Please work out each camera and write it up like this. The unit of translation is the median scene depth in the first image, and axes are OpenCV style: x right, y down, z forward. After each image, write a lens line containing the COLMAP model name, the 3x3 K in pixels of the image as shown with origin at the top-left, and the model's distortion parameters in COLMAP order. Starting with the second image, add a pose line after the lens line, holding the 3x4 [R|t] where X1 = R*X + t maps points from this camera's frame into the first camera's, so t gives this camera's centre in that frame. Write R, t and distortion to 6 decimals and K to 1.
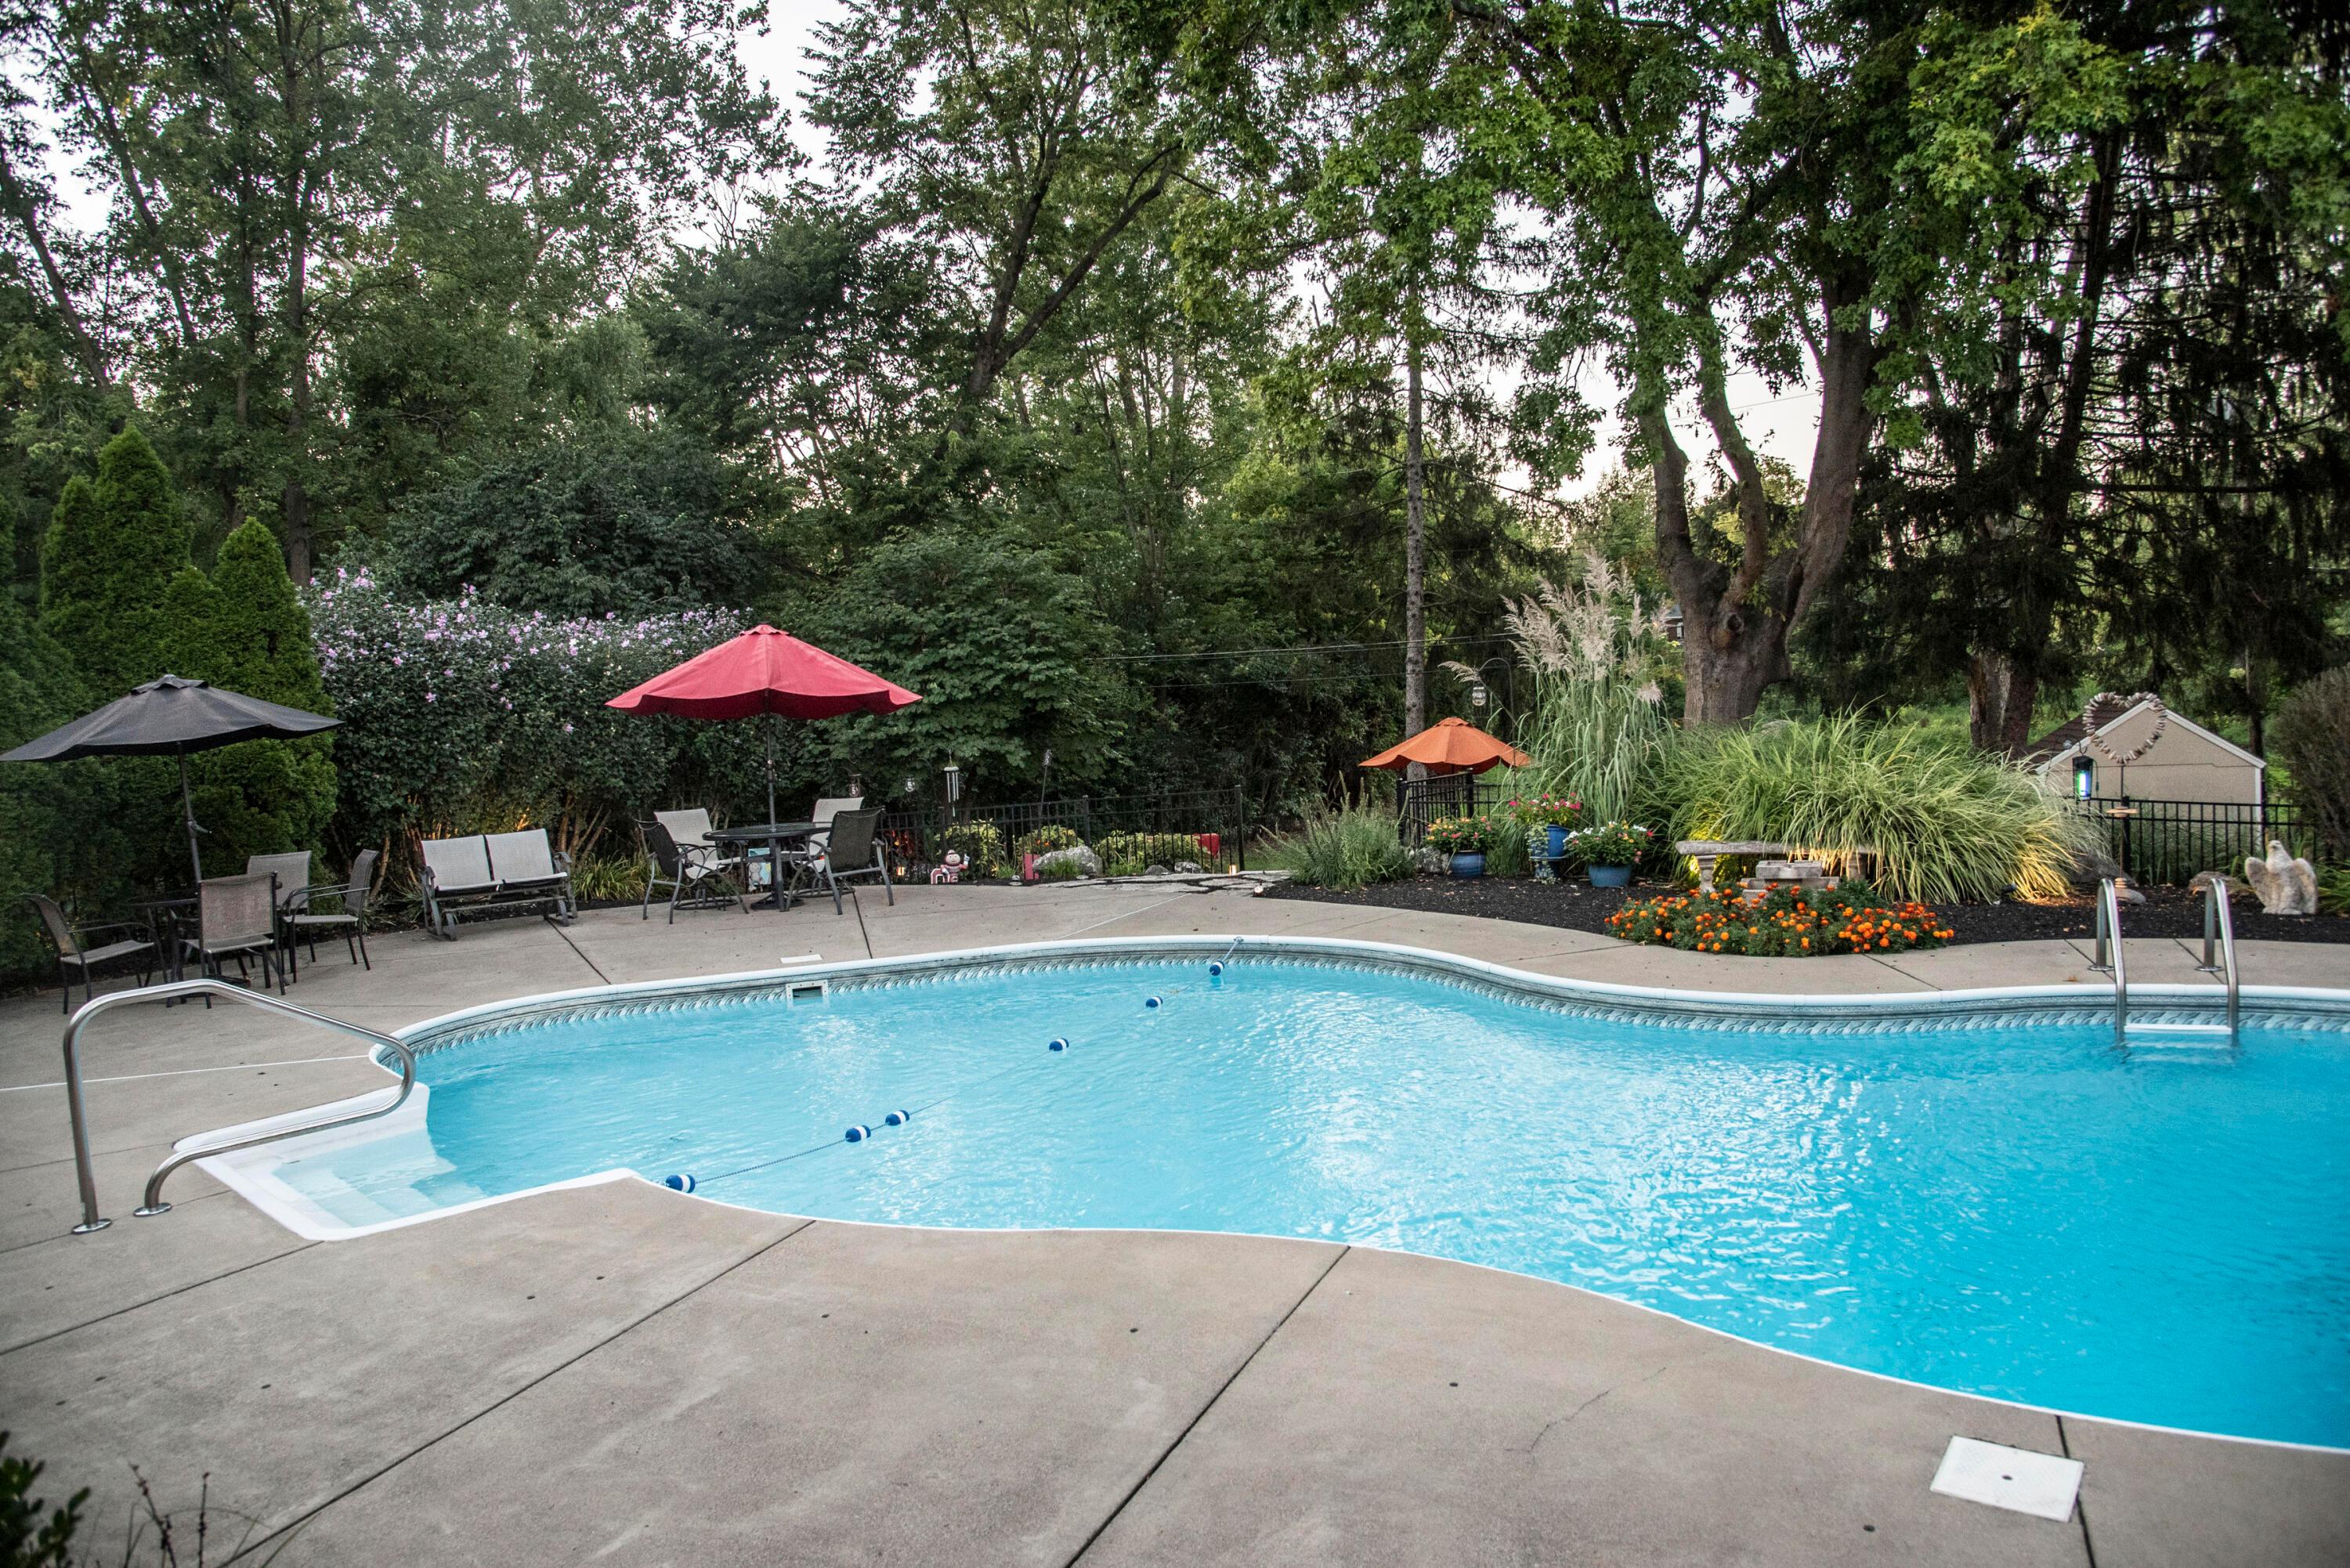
lens RADIAL K [[1652.3, 0, 1186.1], [0, 1652.3, 787.8], [0, 0, 1]] dist [-0.074759, 0.006257]
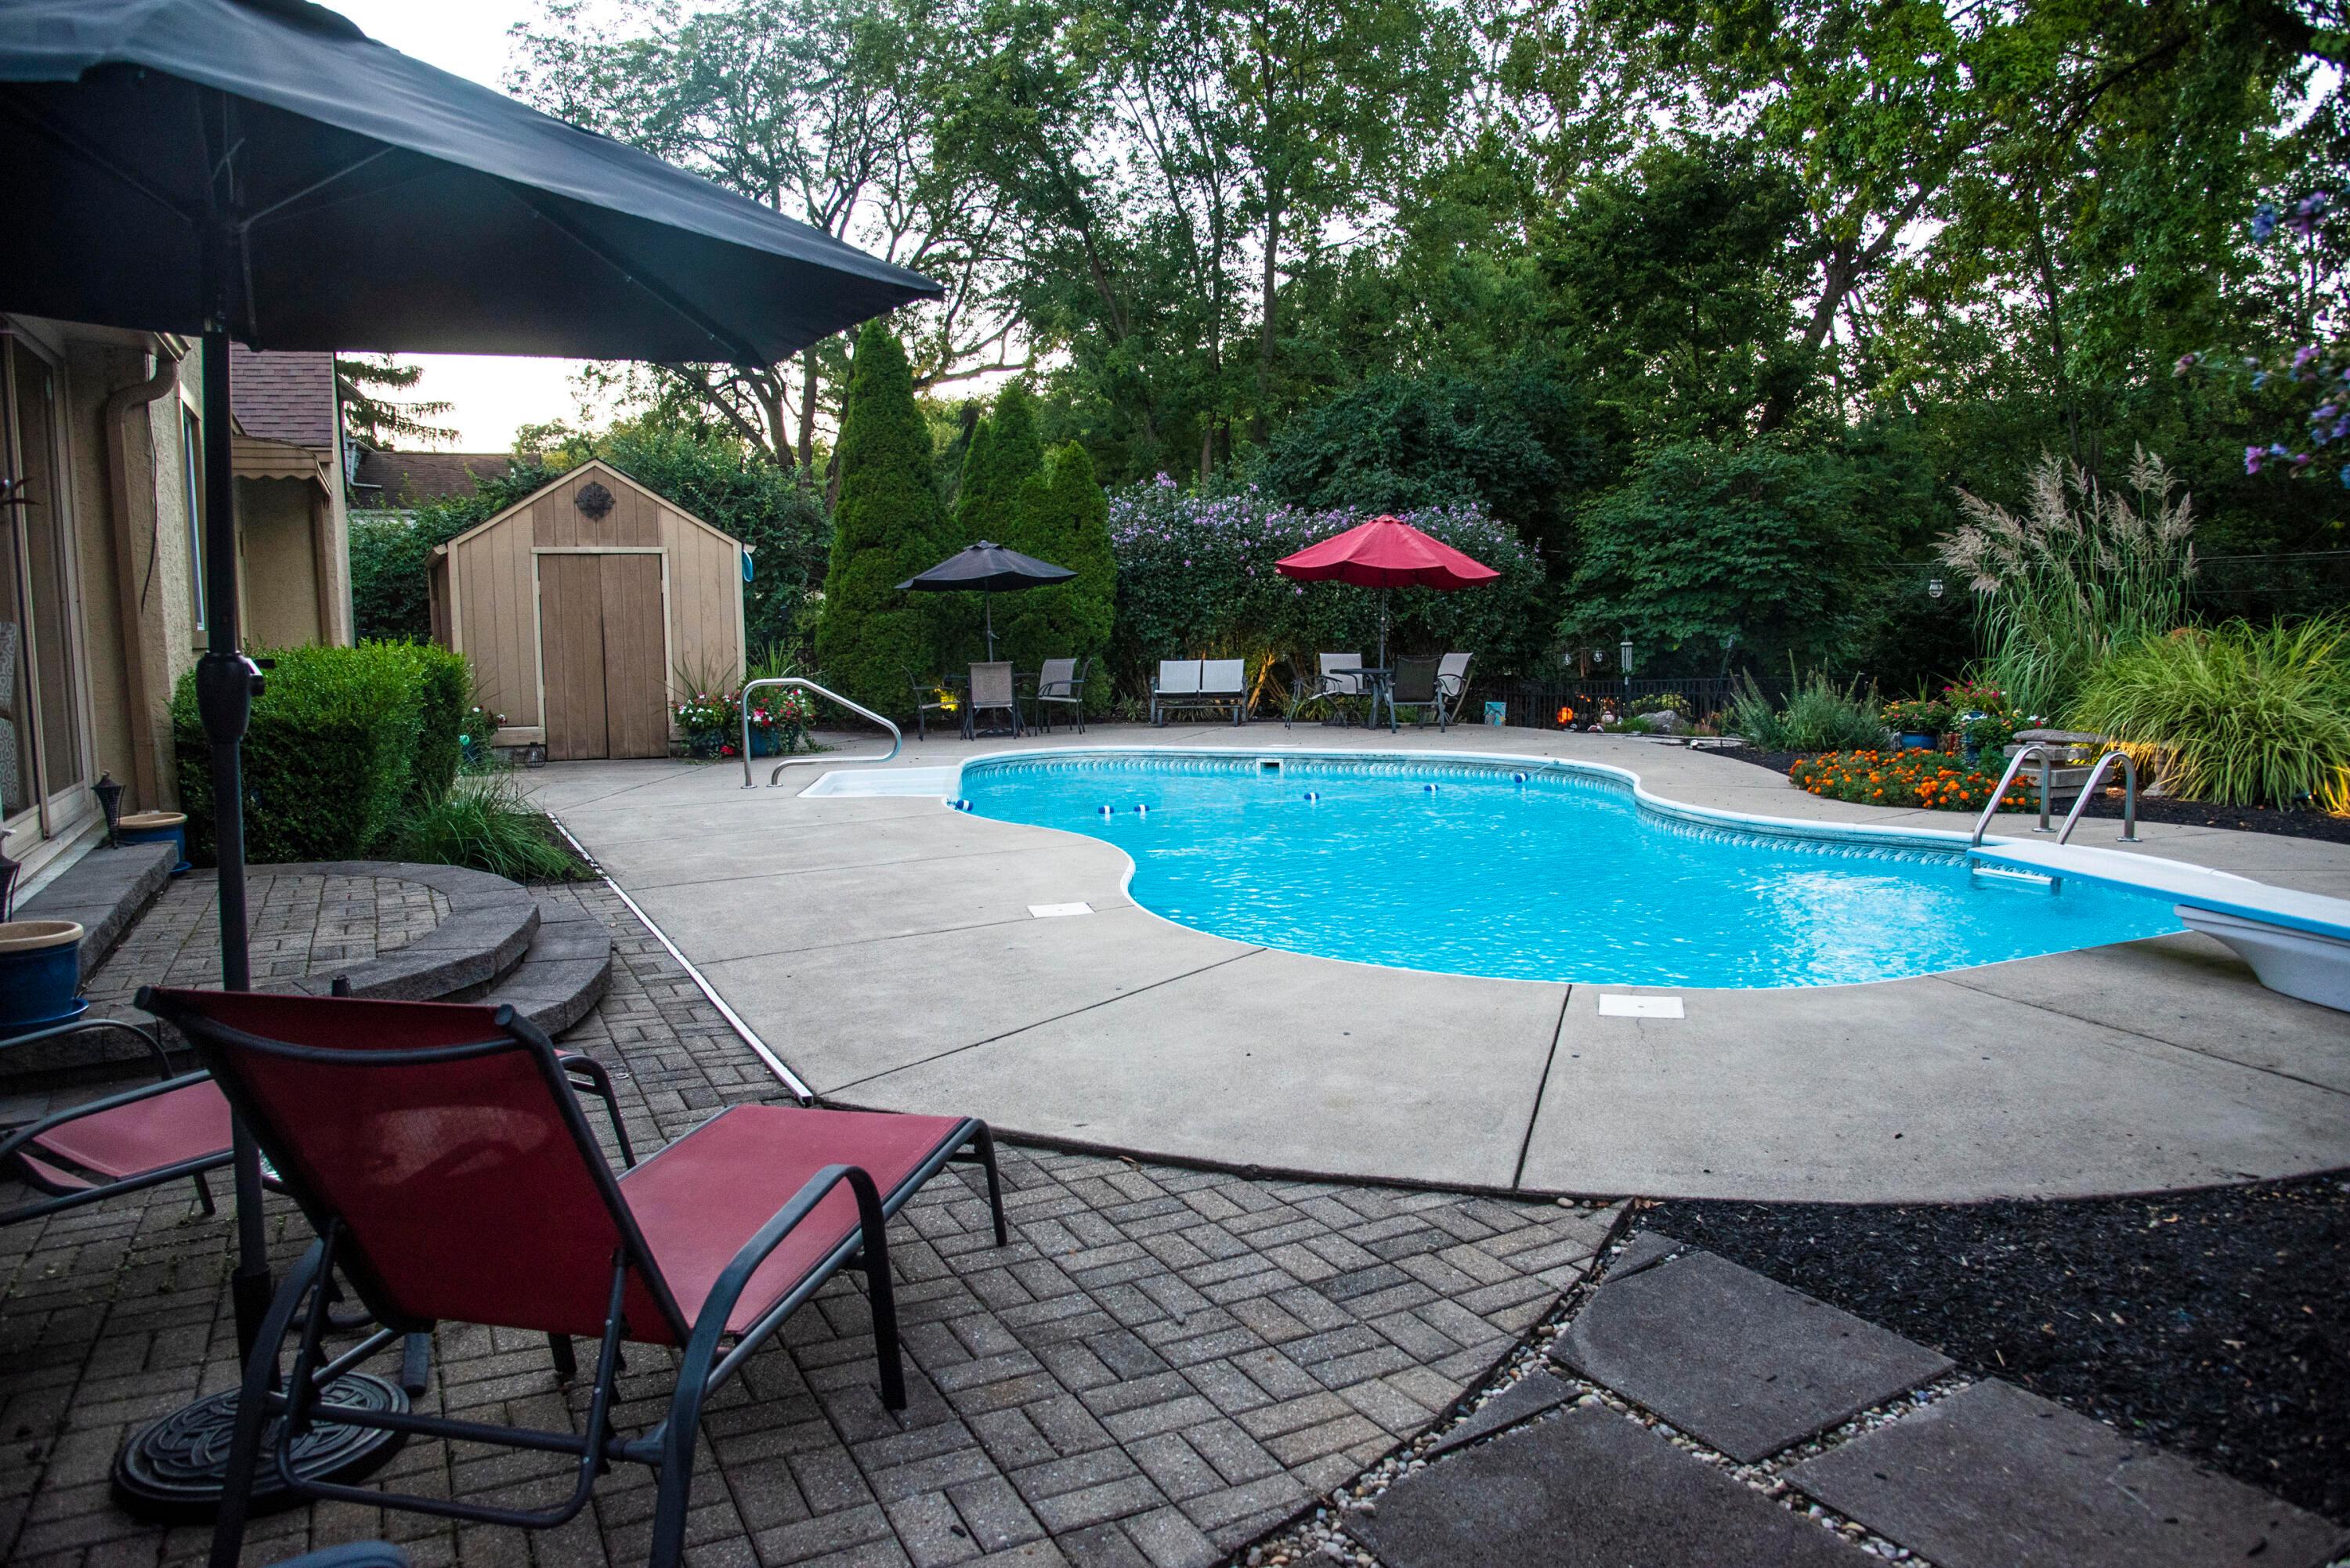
lens RADIAL K [[1652.3, 0, 1184.9], [0, 1652.3, 783.4], [0, 0, 1]] dist [-0.074759, 0.006257]
pose [[0.769291, 0.107648, -0.629765, 0.325092], [-0.071936, 0.994030, 0.082039, 0.012450], [0.634836, -0.017809, 0.772441, -0.093378]]
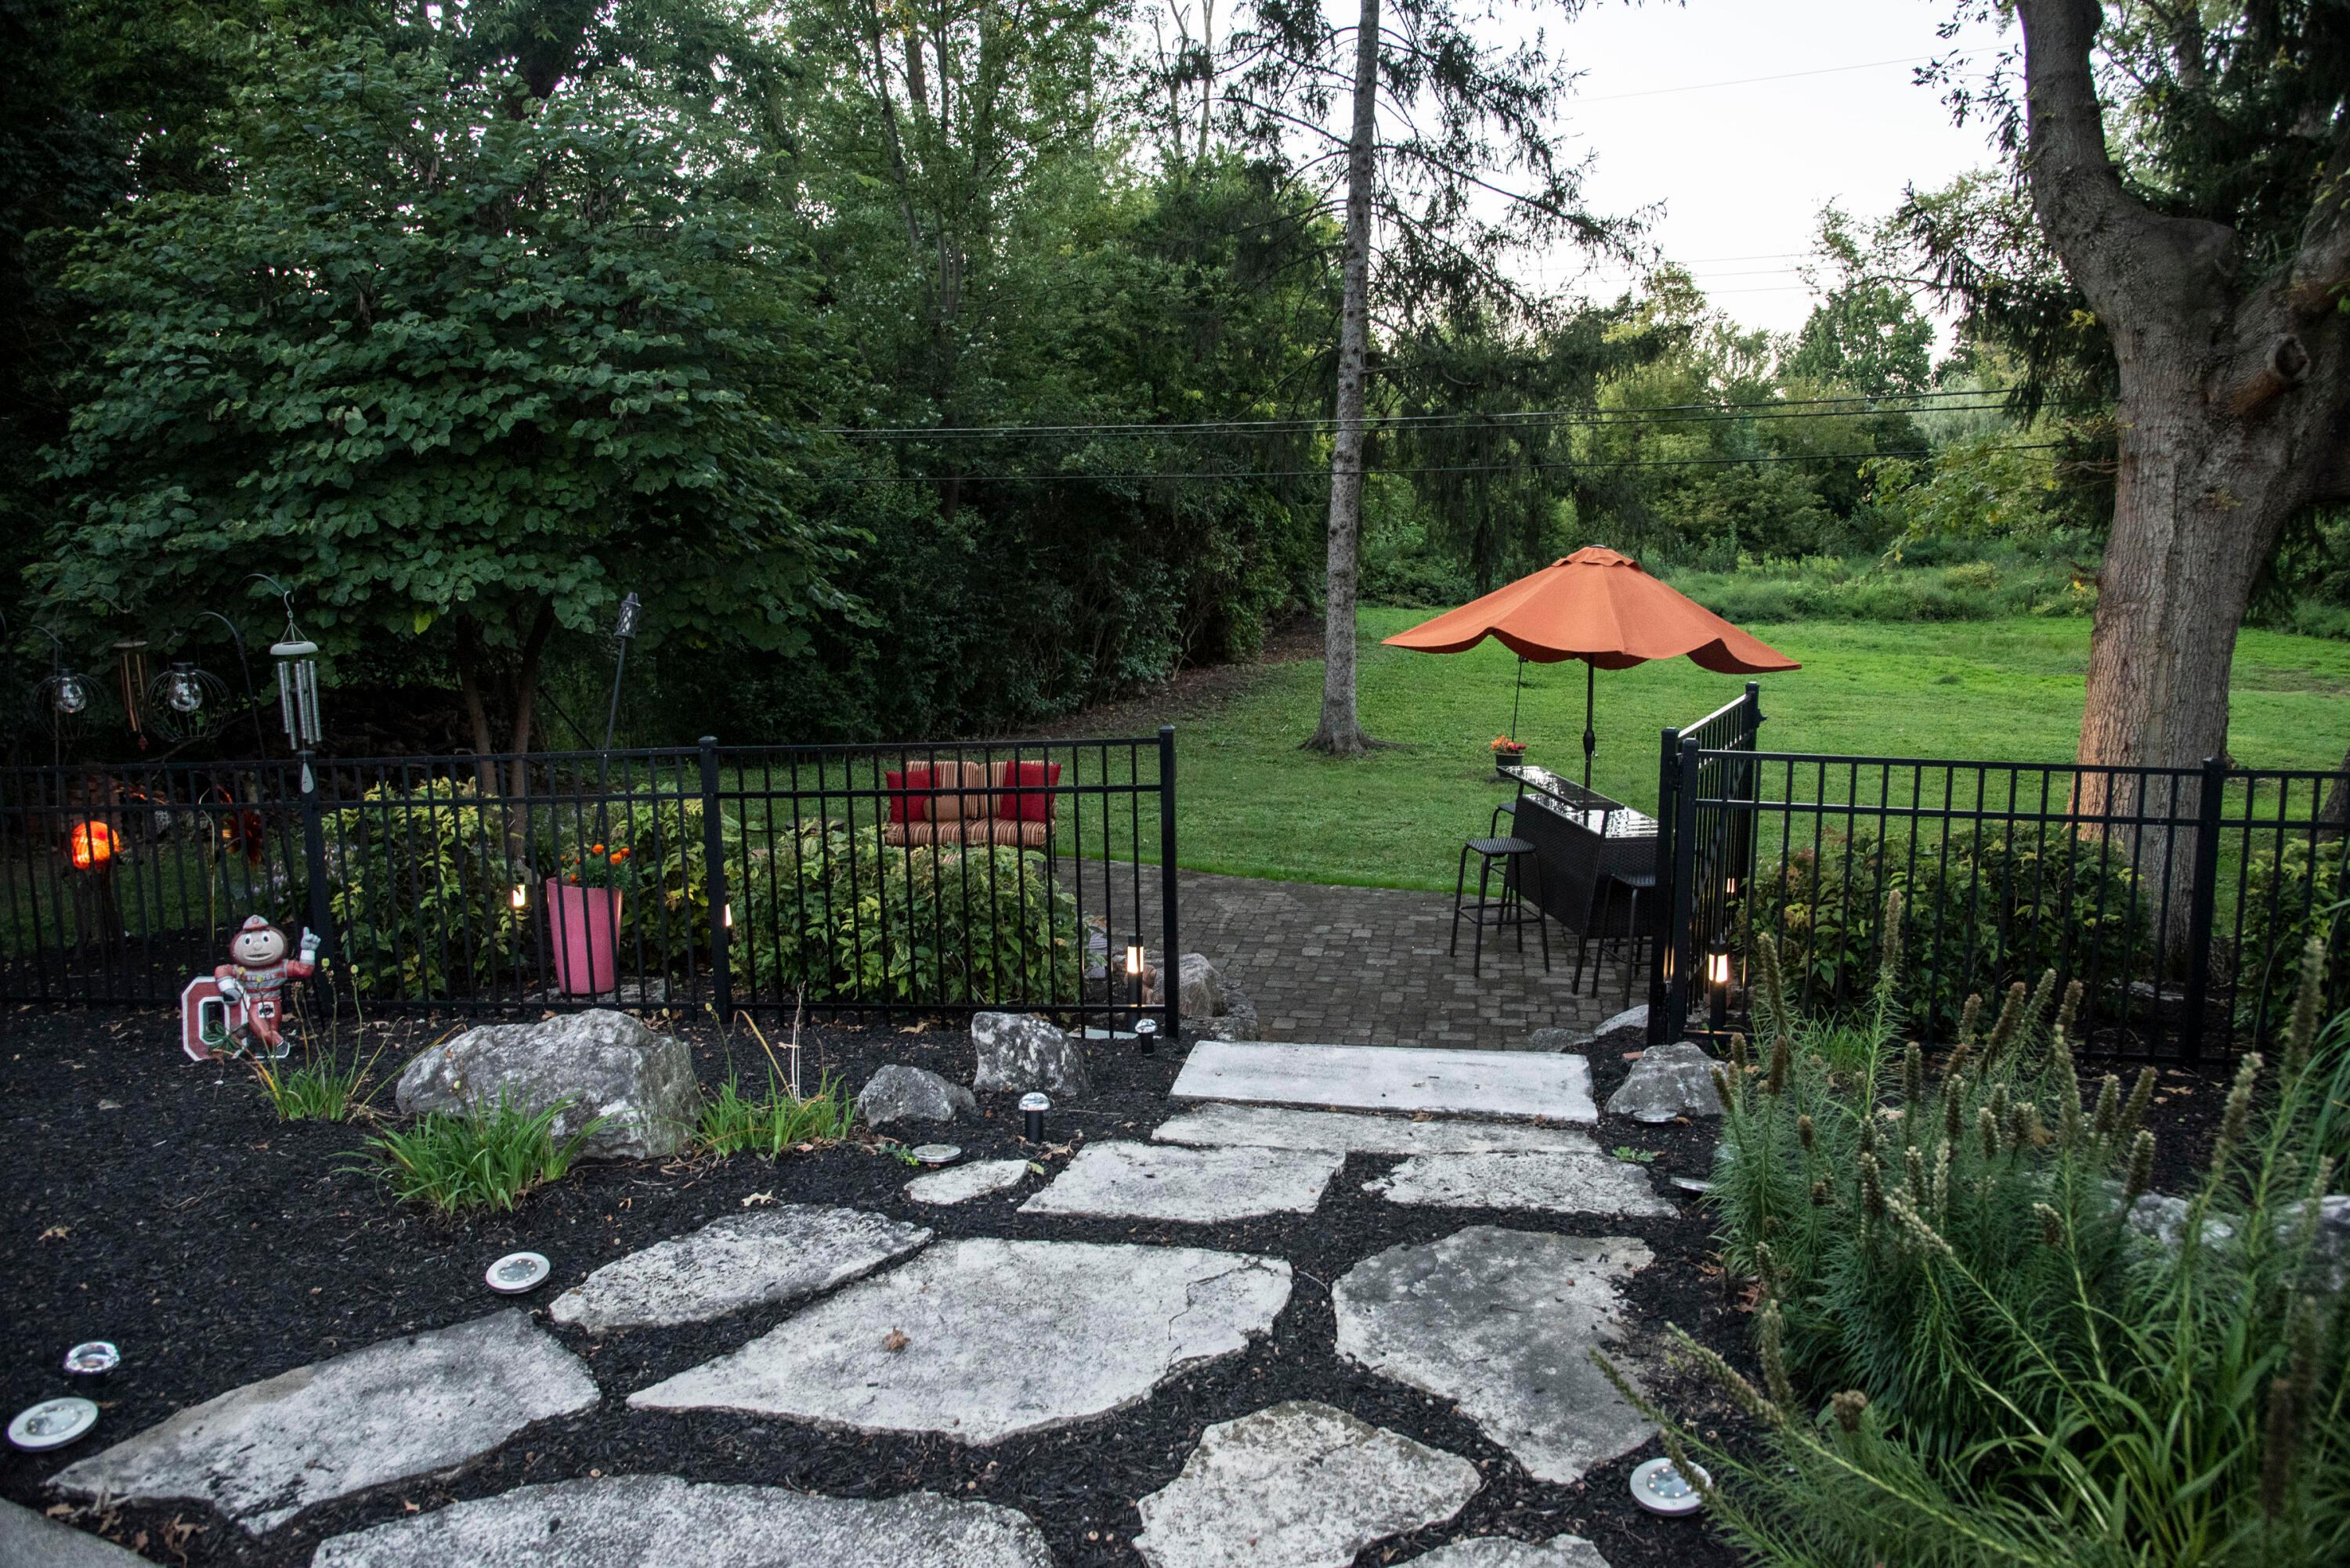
lens RADIAL K [[1652.3, 0, 1186.5], [0, 1652.3, 766.3], [0, 0, 1]] dist [-0.074759, 0.006257]
pose [[0.991520, 0.022285, 0.128029, -0.006331], [-0.034116, 0.995269, 0.090976, -0.021039], [-0.125396, -0.094572, 0.987589, 0.589002]]
